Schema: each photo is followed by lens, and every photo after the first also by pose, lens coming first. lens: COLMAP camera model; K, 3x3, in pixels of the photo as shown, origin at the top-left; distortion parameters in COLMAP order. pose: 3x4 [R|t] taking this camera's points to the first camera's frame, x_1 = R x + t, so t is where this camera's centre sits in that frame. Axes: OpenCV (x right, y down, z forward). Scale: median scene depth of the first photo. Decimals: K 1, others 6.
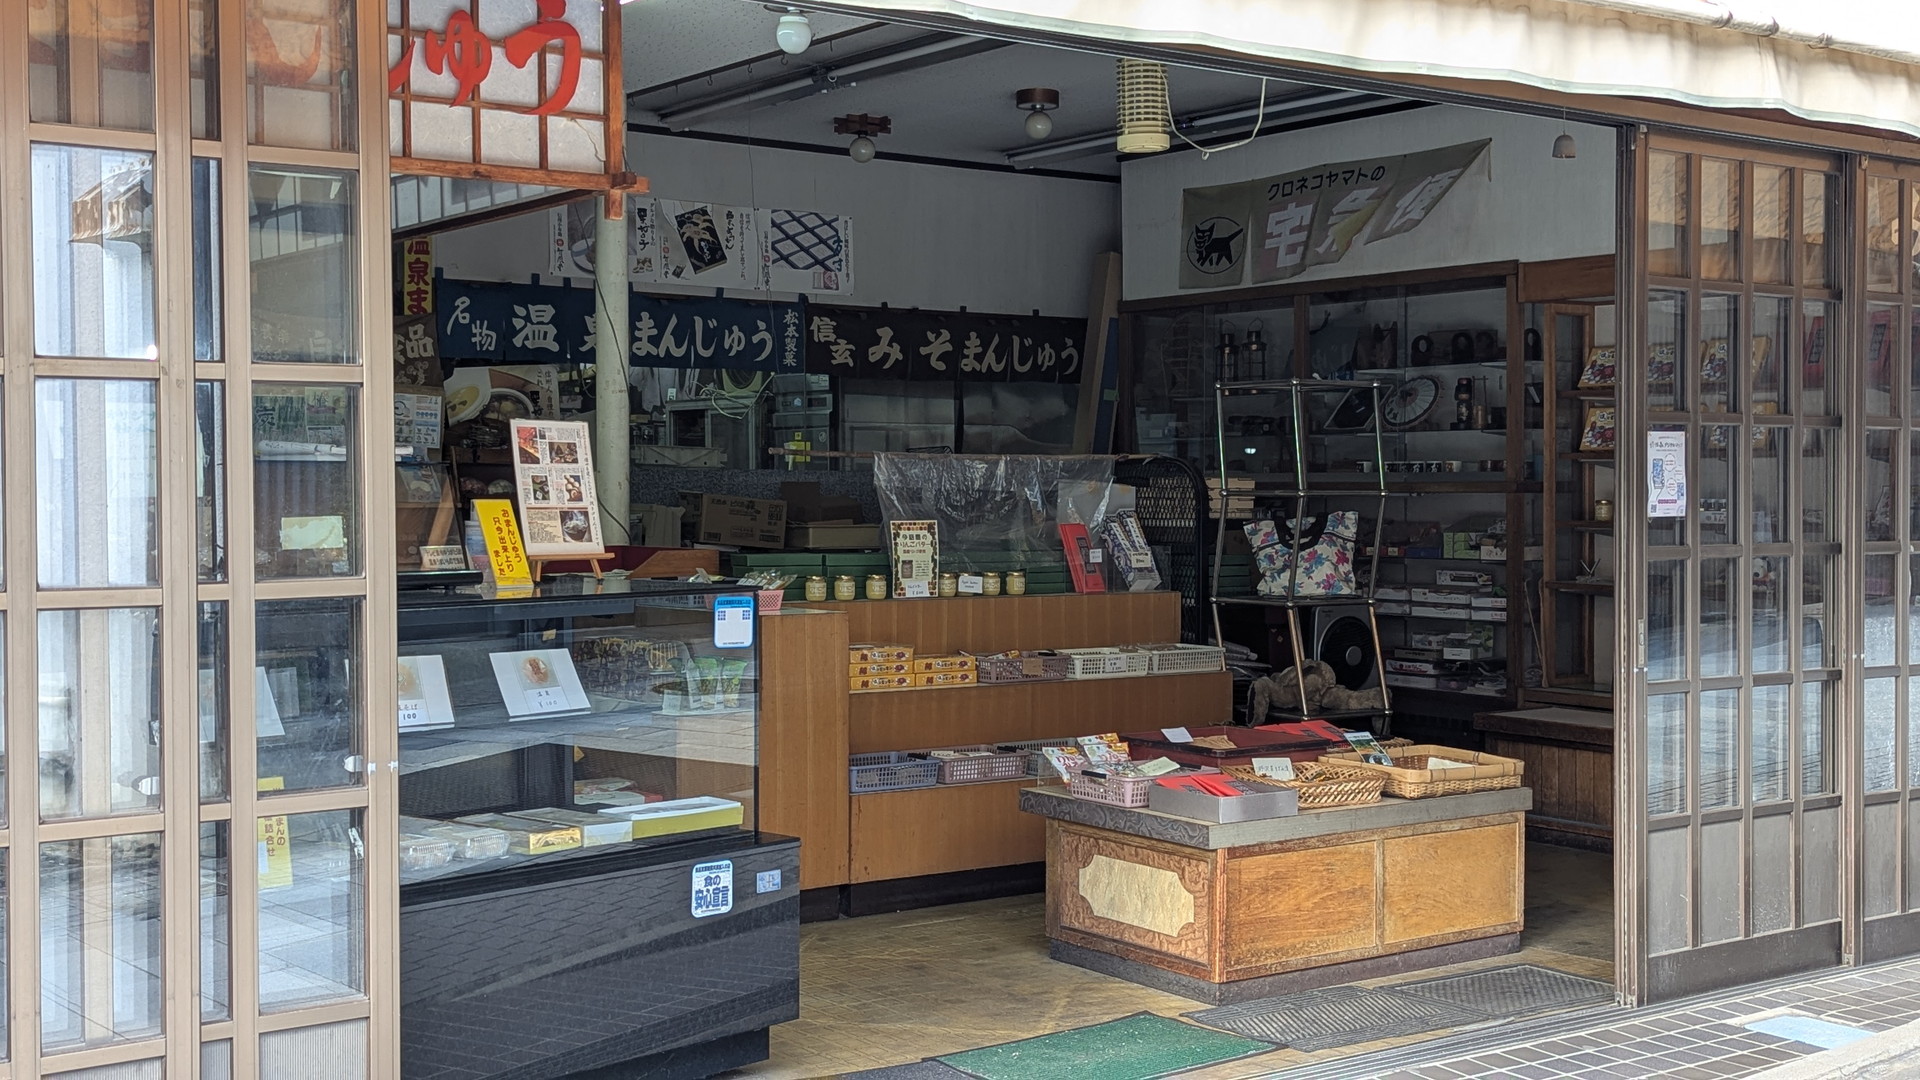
lens RADIAL K [[2159.5, 0, 961.9], [0, 2159.5, 532.6], [0, 0, 1]] dist [0.054877, 0.000000]
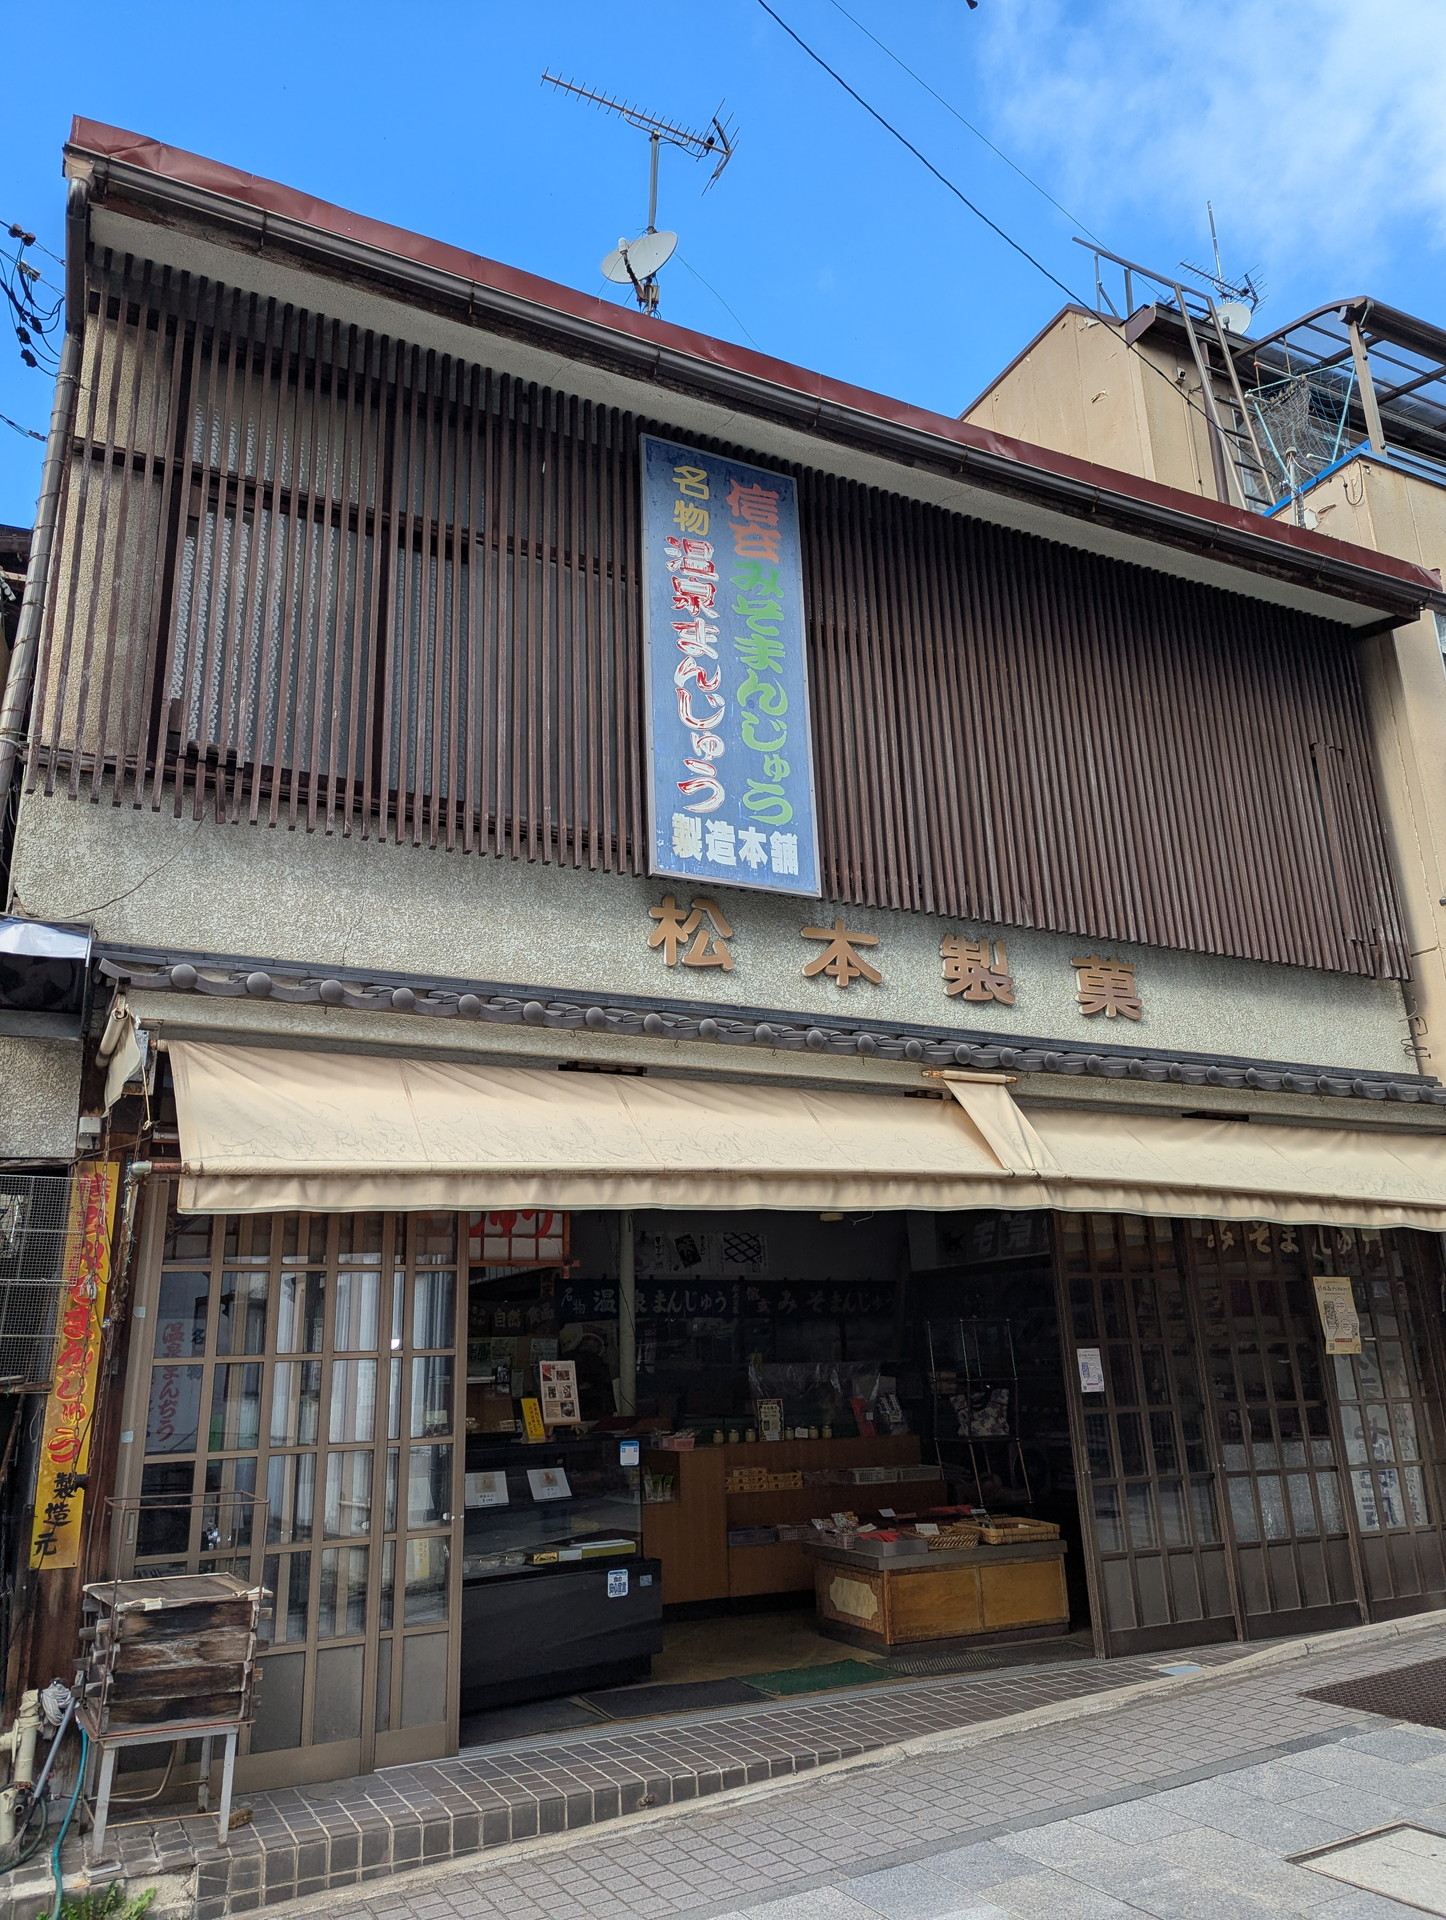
lens RADIAL K [[1349.3, 0, 712.4], [0, 1349.3, 962.1], [0, 0, 1]] dist [0.044248, -0.009073]
pose [[0.981988, -0.080928, -0.170737, 0.198170], [0.024553, 0.950624, -0.309372, -0.004025], [0.187343, 0.299607, 0.935488, -0.346732]]
